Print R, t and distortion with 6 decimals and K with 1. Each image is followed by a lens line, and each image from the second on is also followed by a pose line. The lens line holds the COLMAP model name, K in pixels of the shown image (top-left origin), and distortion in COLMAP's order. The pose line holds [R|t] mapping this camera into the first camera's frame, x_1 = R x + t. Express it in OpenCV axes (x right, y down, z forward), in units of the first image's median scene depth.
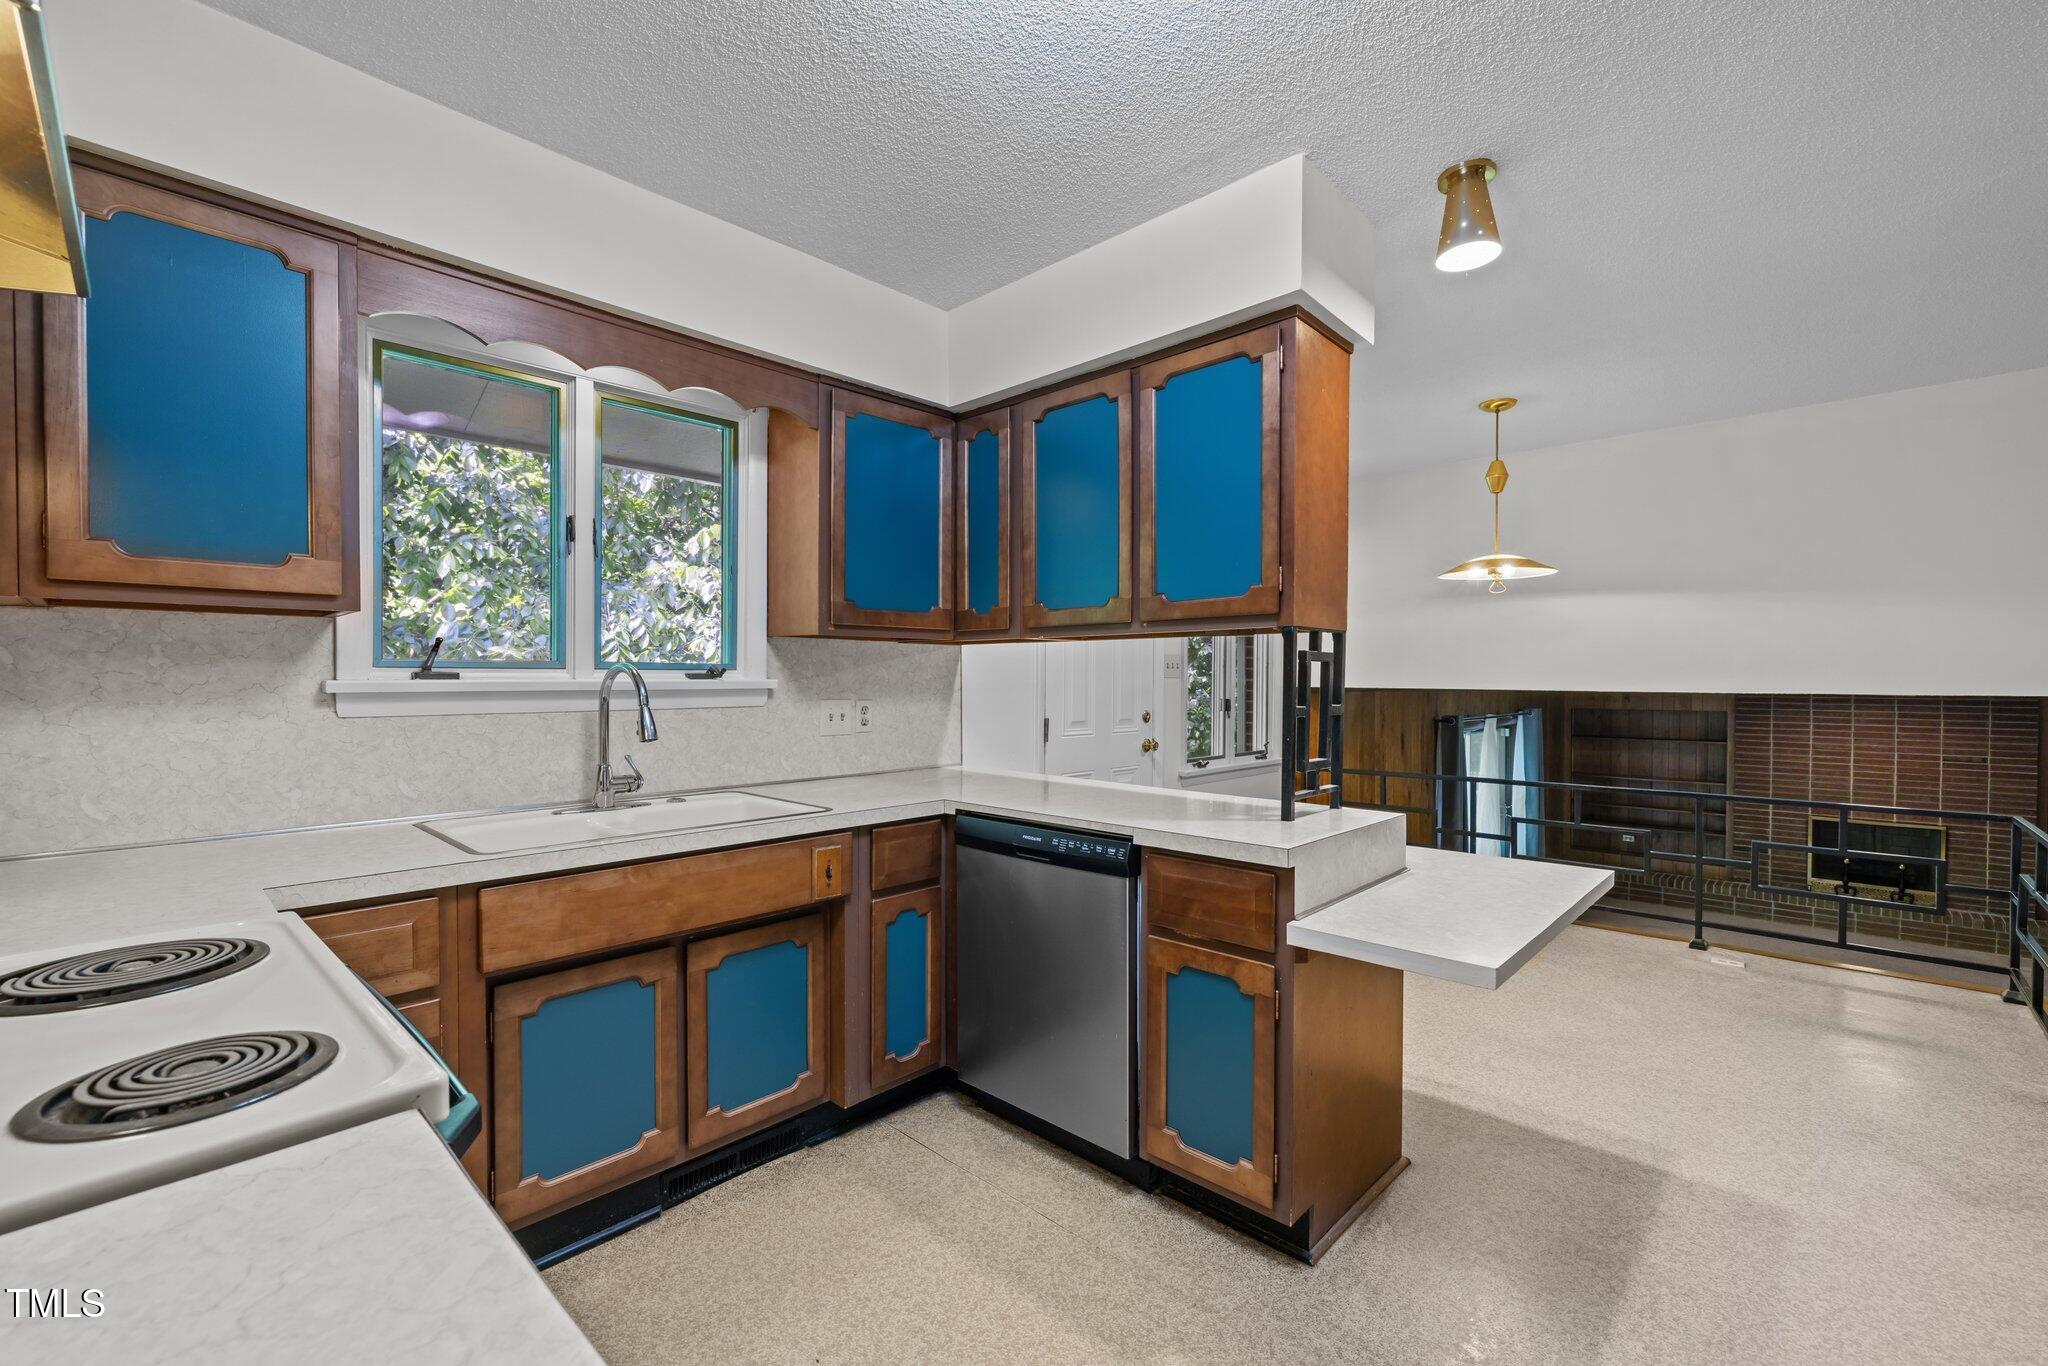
lens RADIAL K [[860.8, 0, 1014.2], [0, 860.8, 690.0], [0, 0, 1]] dist [-0.000406, -0.000096]
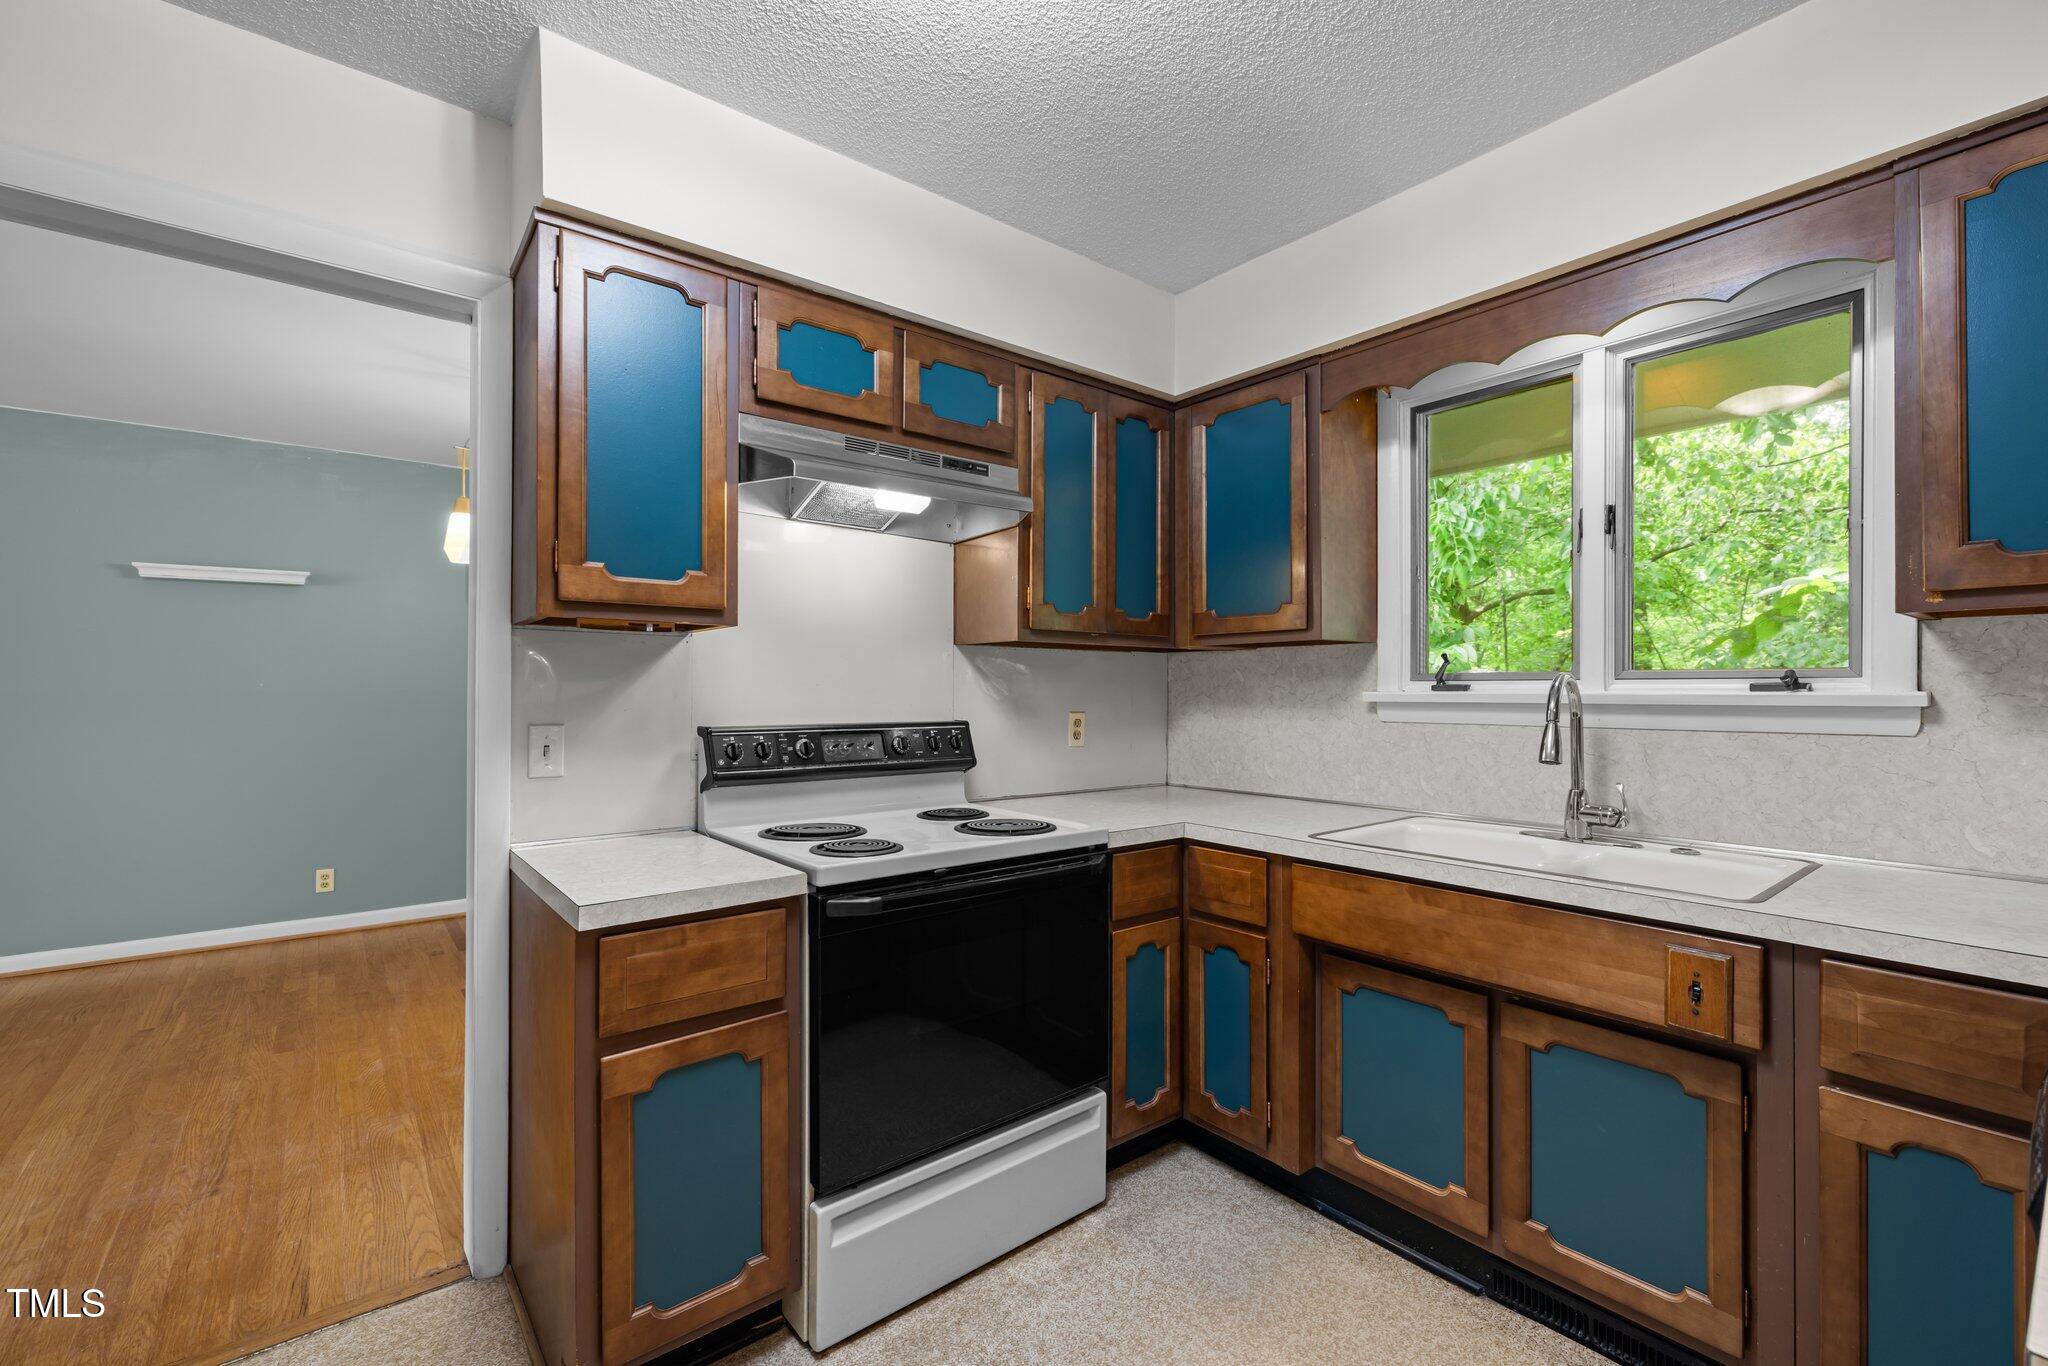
lens RADIAL K [[862.6, 0, 1025.4], [0, 862.6, 685.8], [0, 0, 1]] dist [-0.000096, 0.000095]
pose [[-0.124388, -0.006771, -0.992211, 0.442534], [-0.014239, 0.999886, -0.005039, -0.005401], [0.992132, 0.013501, -0.124470, 0.531403]]
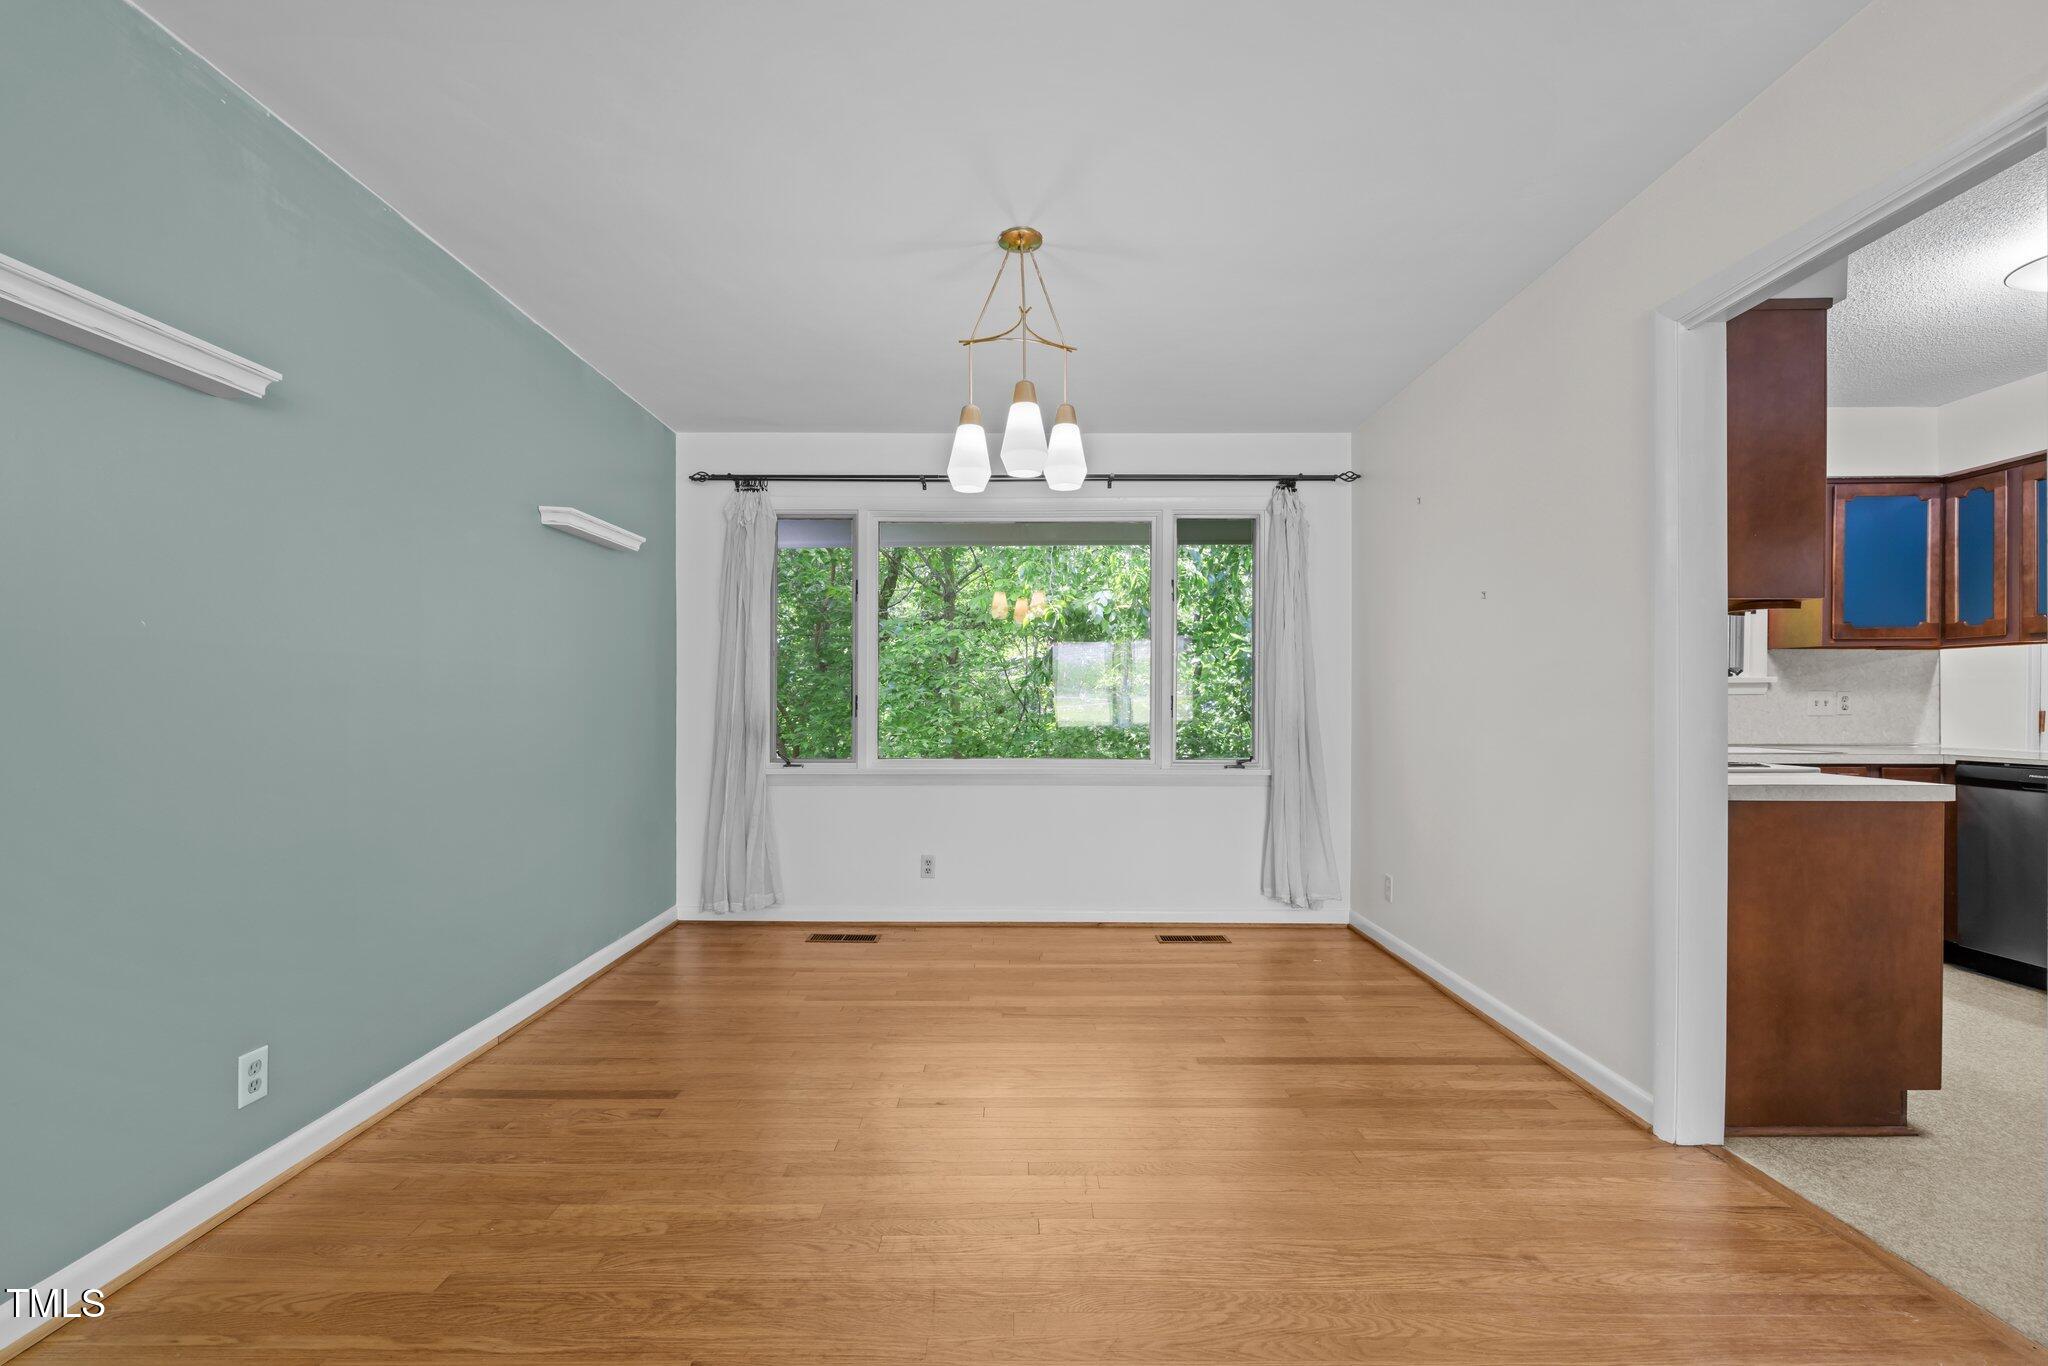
lens RADIAL K [[864.1, 0, 1022.2], [0, 864.1, 703.7], [0, 0, 1]] dist [0.000857, 0.000094]
pose [[0.689955, -0.000944, -0.723852, -0.100937], [-0.008725, 0.999916, -0.009620, 0.071658], [0.723800, 0.012953, 0.689889, -1.186802]]
